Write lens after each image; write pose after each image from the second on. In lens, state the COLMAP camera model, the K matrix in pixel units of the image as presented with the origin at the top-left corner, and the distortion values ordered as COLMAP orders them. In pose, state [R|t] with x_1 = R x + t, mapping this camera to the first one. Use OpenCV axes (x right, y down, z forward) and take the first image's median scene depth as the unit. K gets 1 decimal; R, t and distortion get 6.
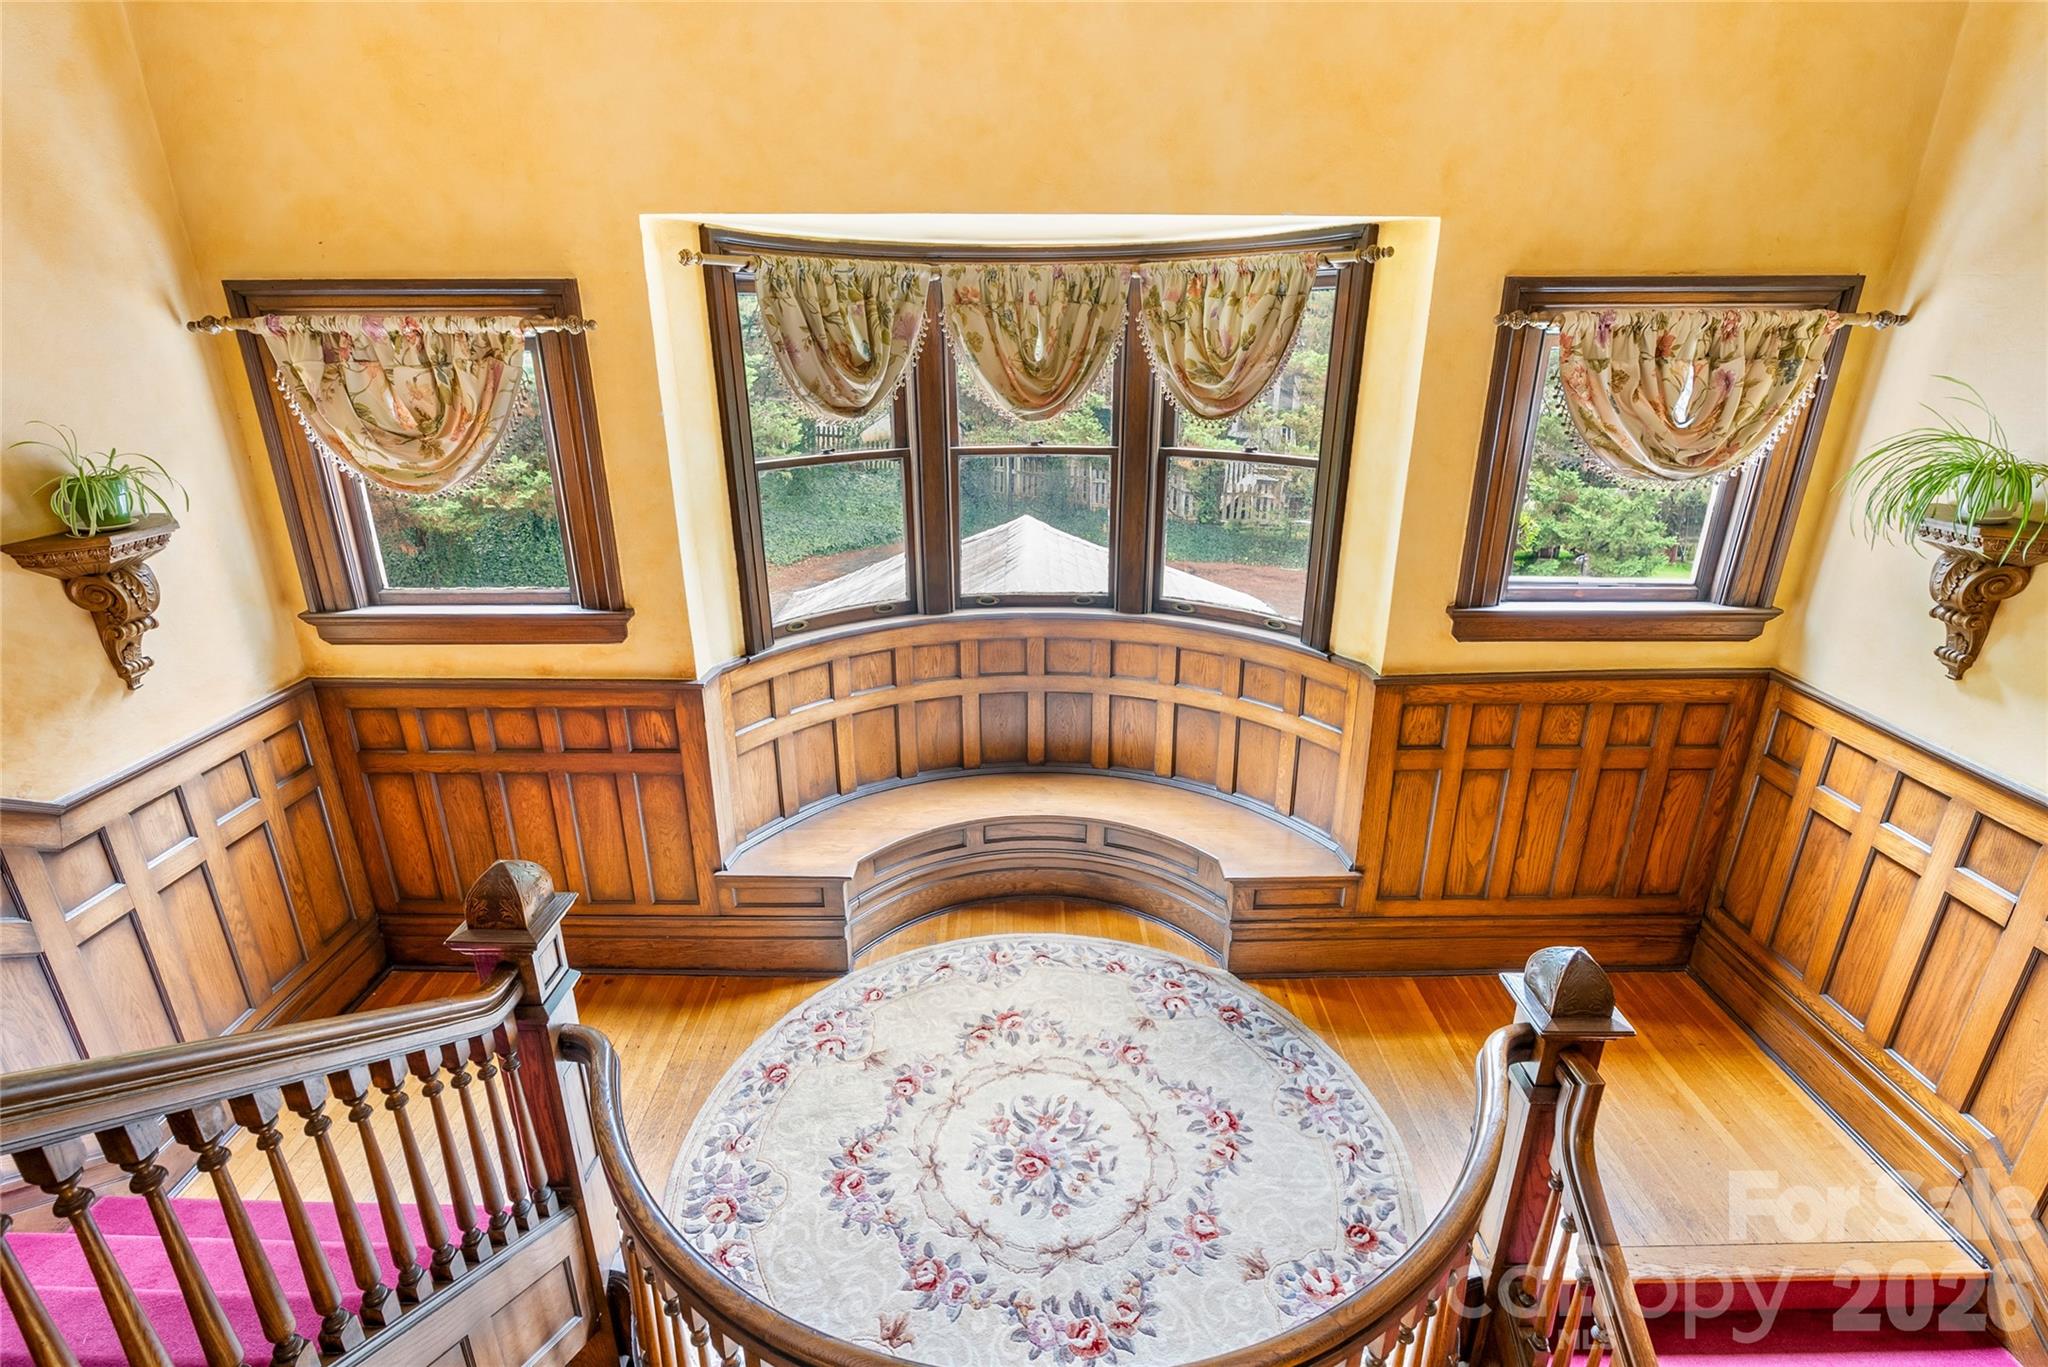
lens RADIAL K [[952.4, 0, 1042.1], [0, 952.4, 692.3], [0, 0, 1]] dist [-0.011437, 0.004721]
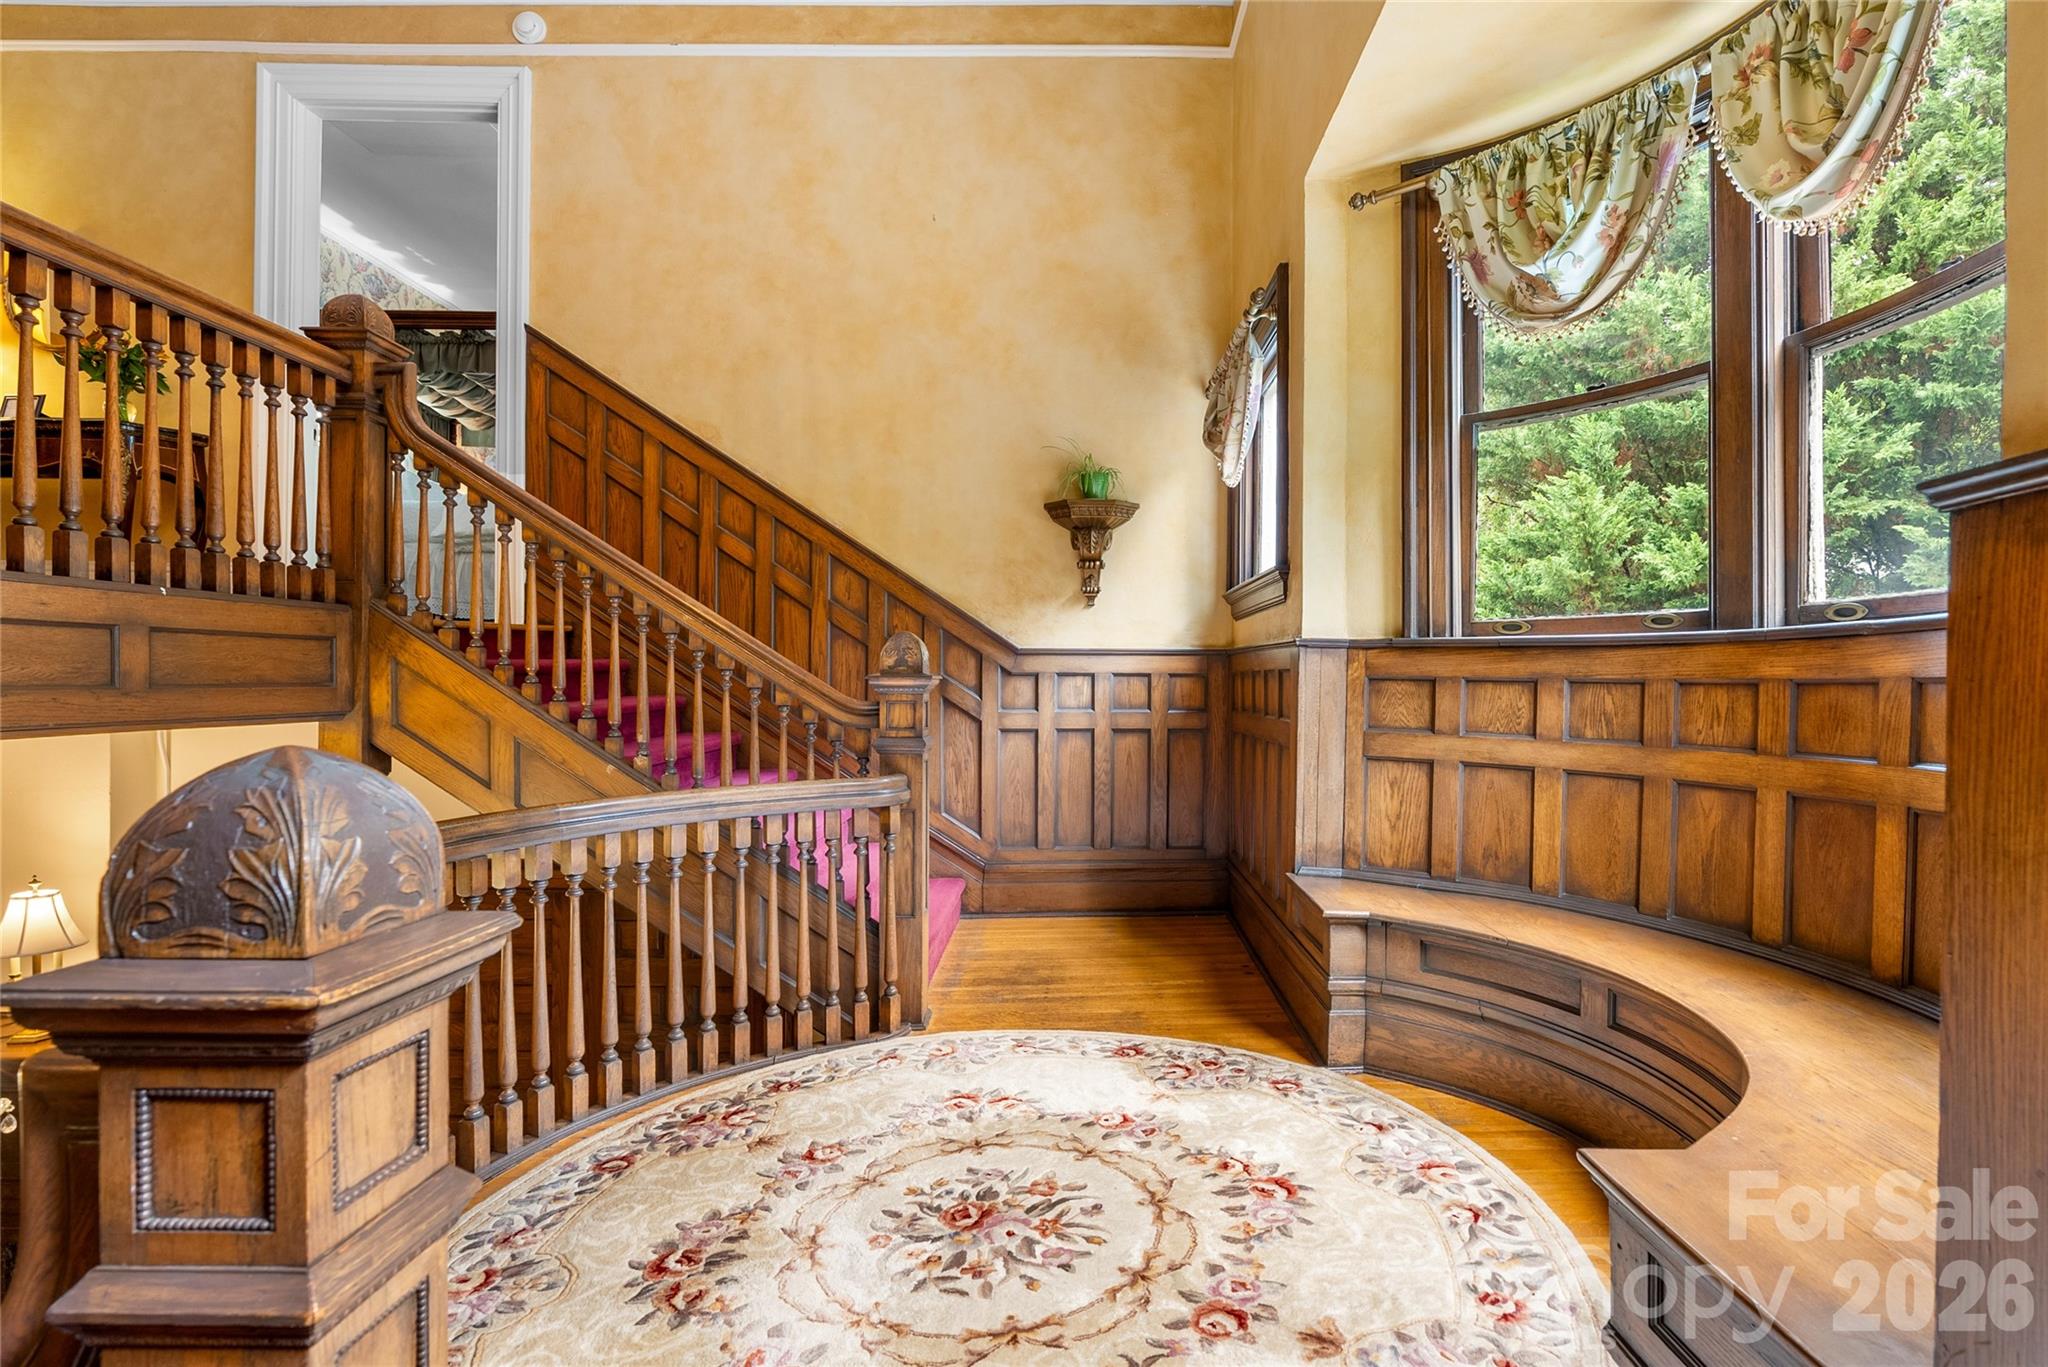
lens RADIAL K [[952.4, 0, 1036.2], [0, 952.4, 662.5], [0, 0, 1]] dist [-0.011437, 0.004721]
pose [[0.006619, 0.001072, -0.999978, 0.710285], [-0.352514, 0.935806, -0.001330, 0.129460], [0.935783, 0.352515, 0.006572, 0.984721]]
